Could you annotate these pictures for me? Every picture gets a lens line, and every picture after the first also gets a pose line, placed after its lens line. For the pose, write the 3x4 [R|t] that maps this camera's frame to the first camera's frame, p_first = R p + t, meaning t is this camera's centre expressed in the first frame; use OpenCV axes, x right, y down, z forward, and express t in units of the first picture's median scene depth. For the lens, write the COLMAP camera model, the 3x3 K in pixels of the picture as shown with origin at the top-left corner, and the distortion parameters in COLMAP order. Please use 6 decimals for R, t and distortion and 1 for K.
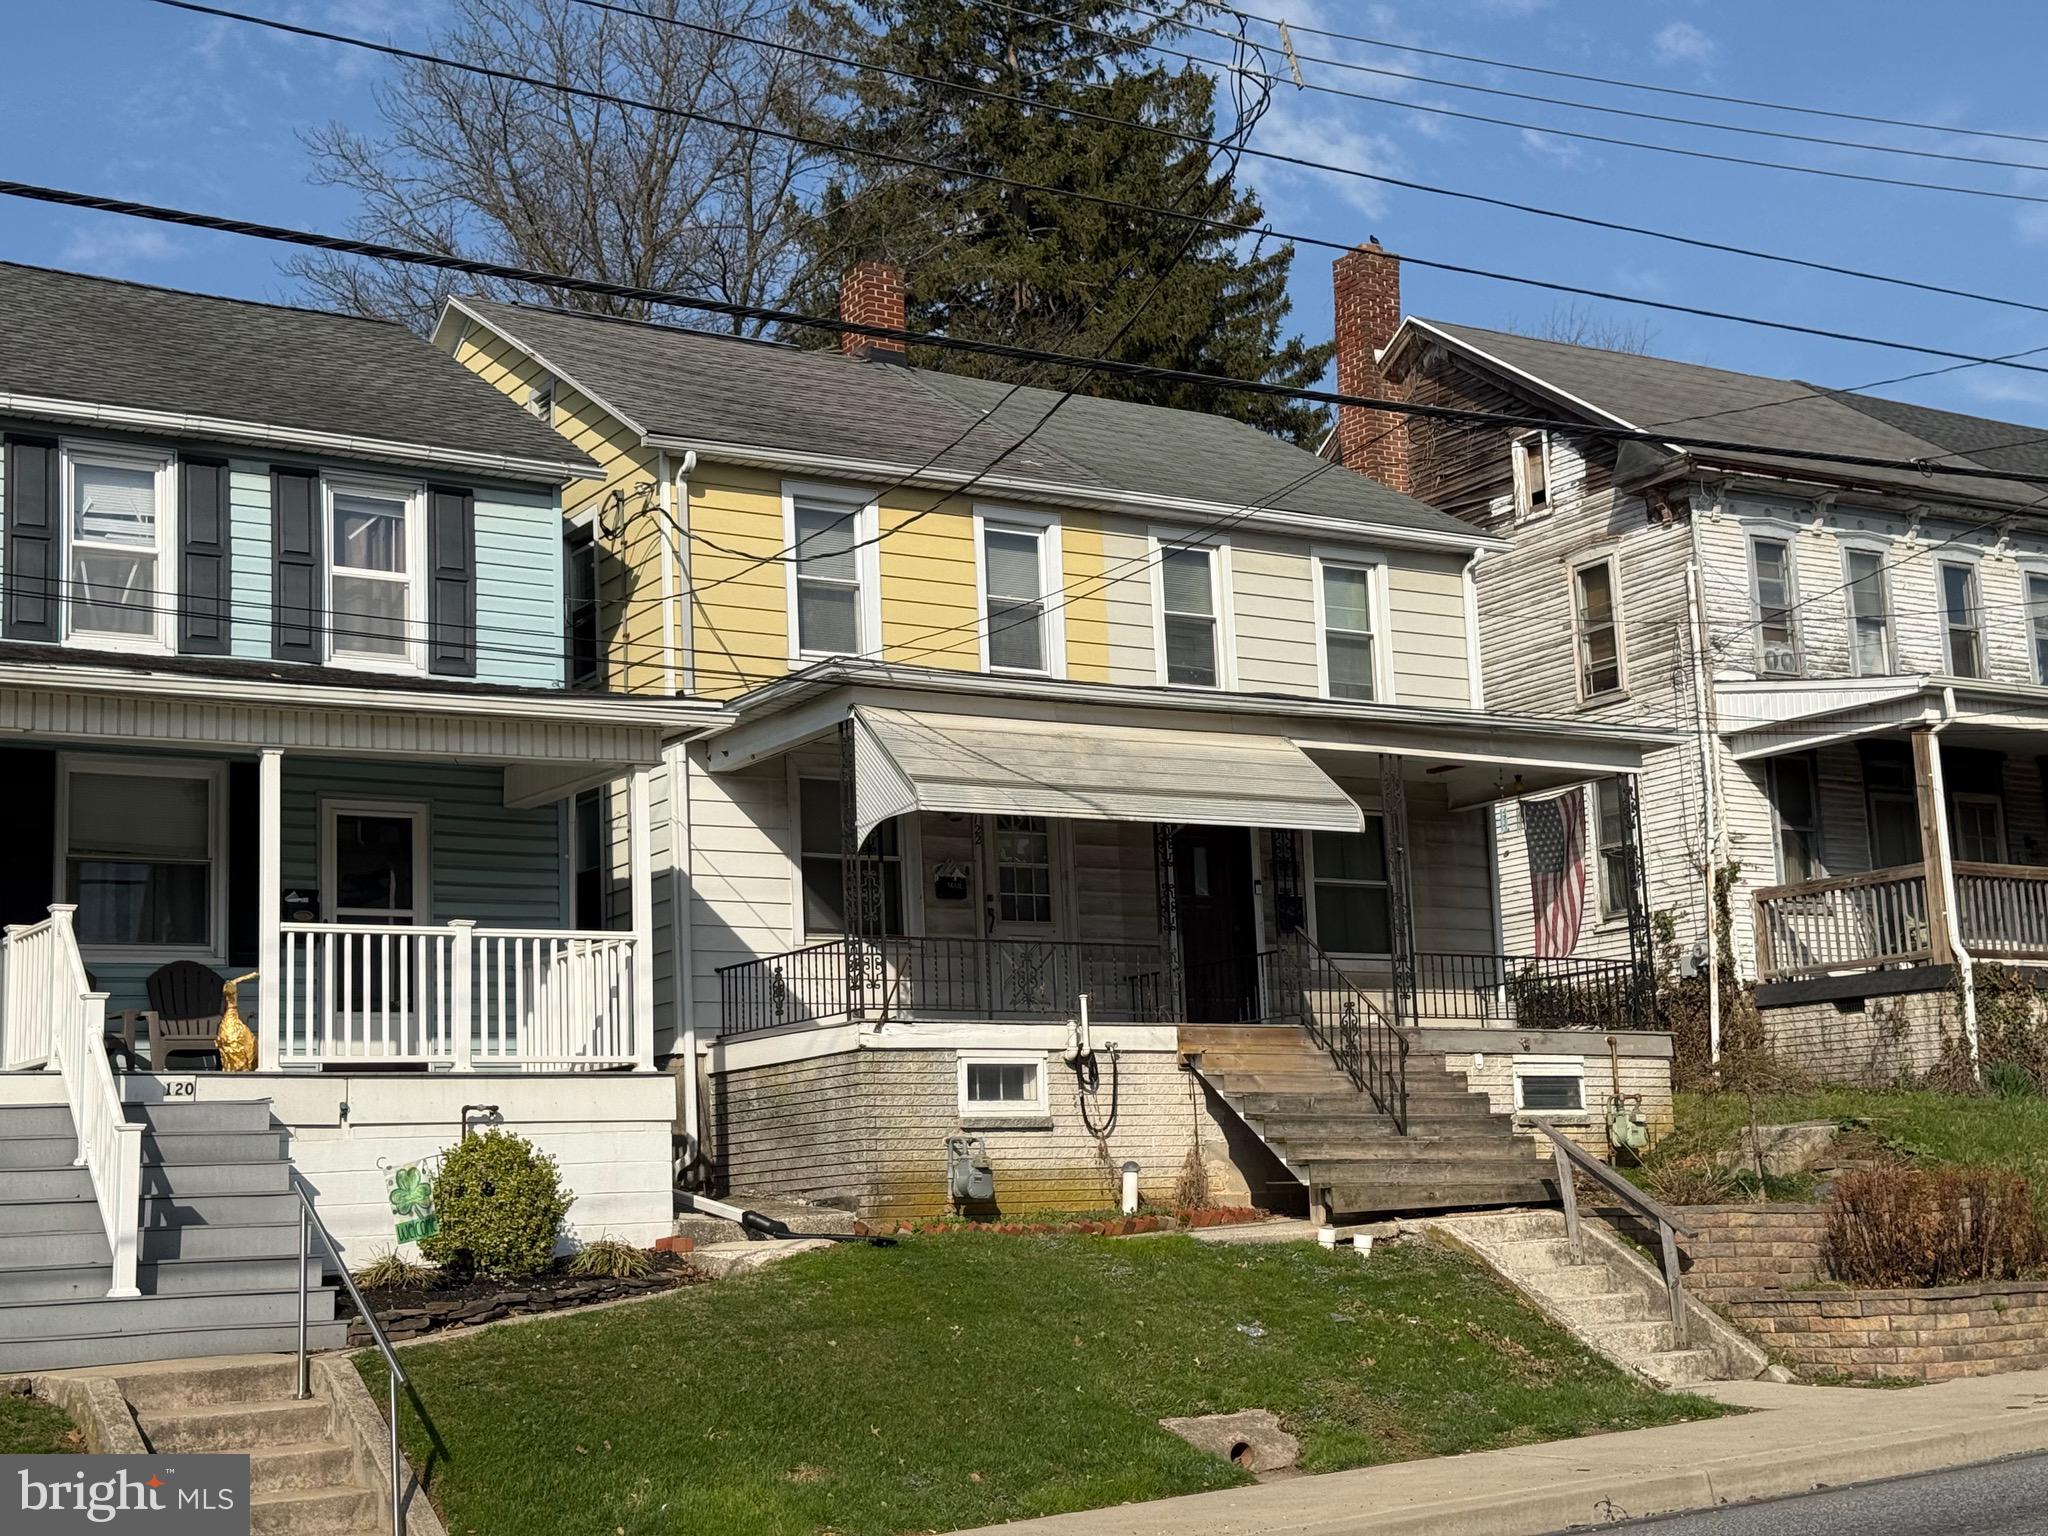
lens RADIAL K [[2900.4, 0, 1047.0], [0, 2900.4, 766.1], [0, 0, 1]] dist [0.144275, 0.000000]
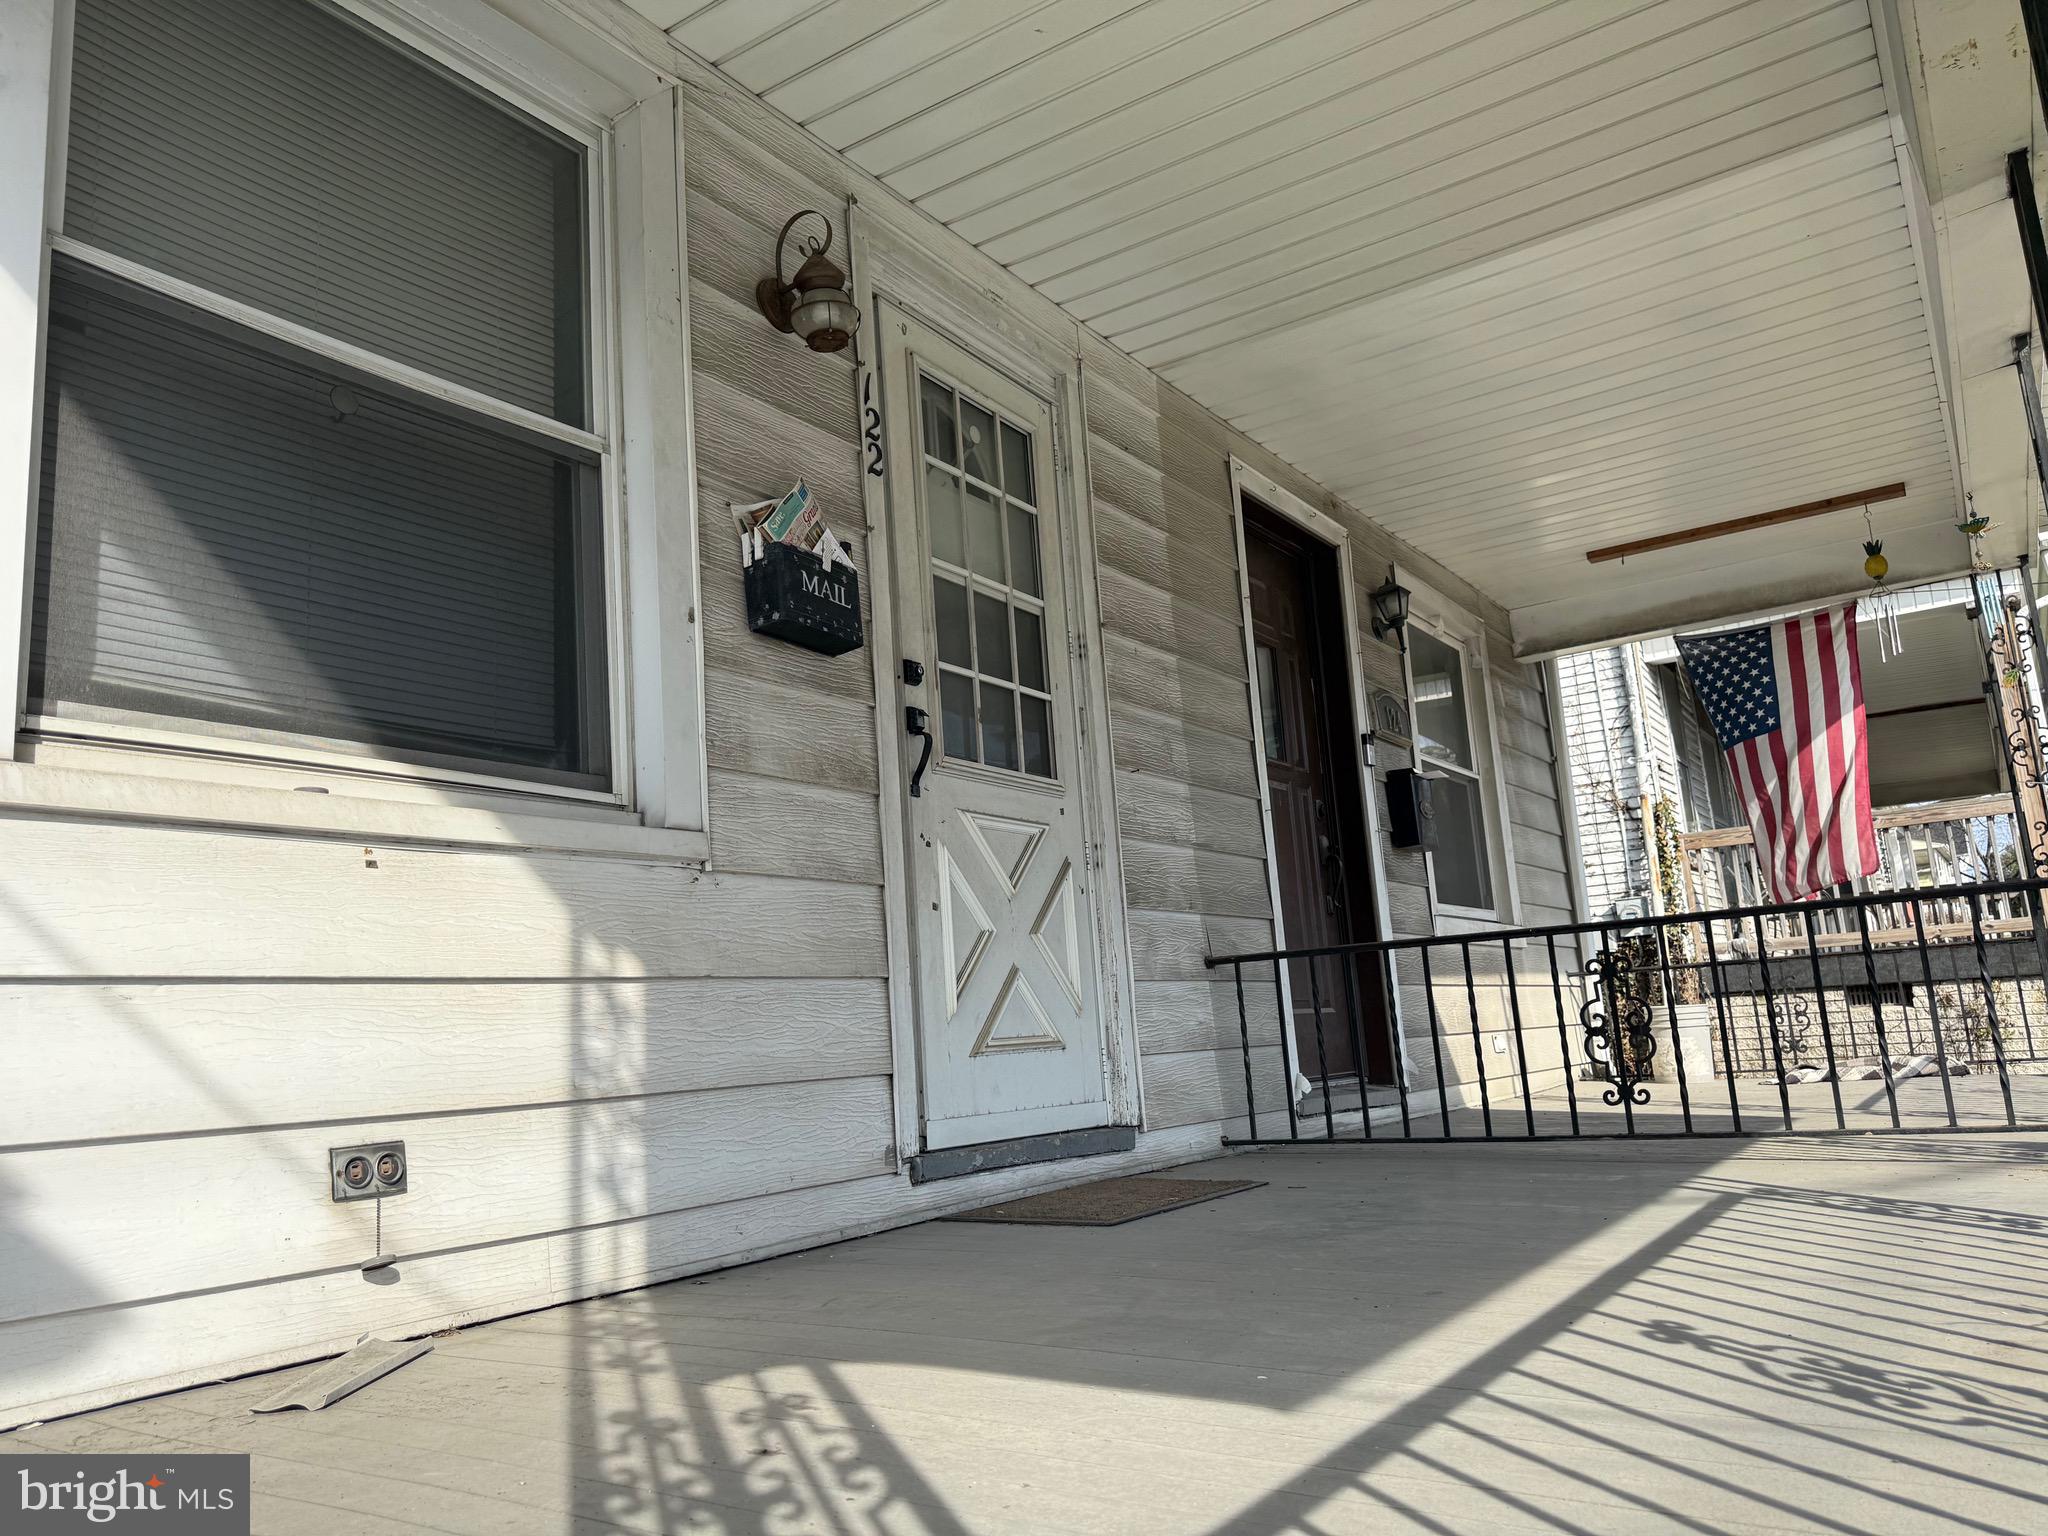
lens RADIAL K [[1431.0, 0, 1034.6], [0, 1431.0, 782.5], [0, 0, 1]] dist [0.082202, -0.100486]
pose [[0.924903, 0.052627, 0.376542, -0.065570], [-0.040188, 0.998358, -0.040821, 0.067116], [-0.378072, 0.022623, 0.925500, 0.953864]]
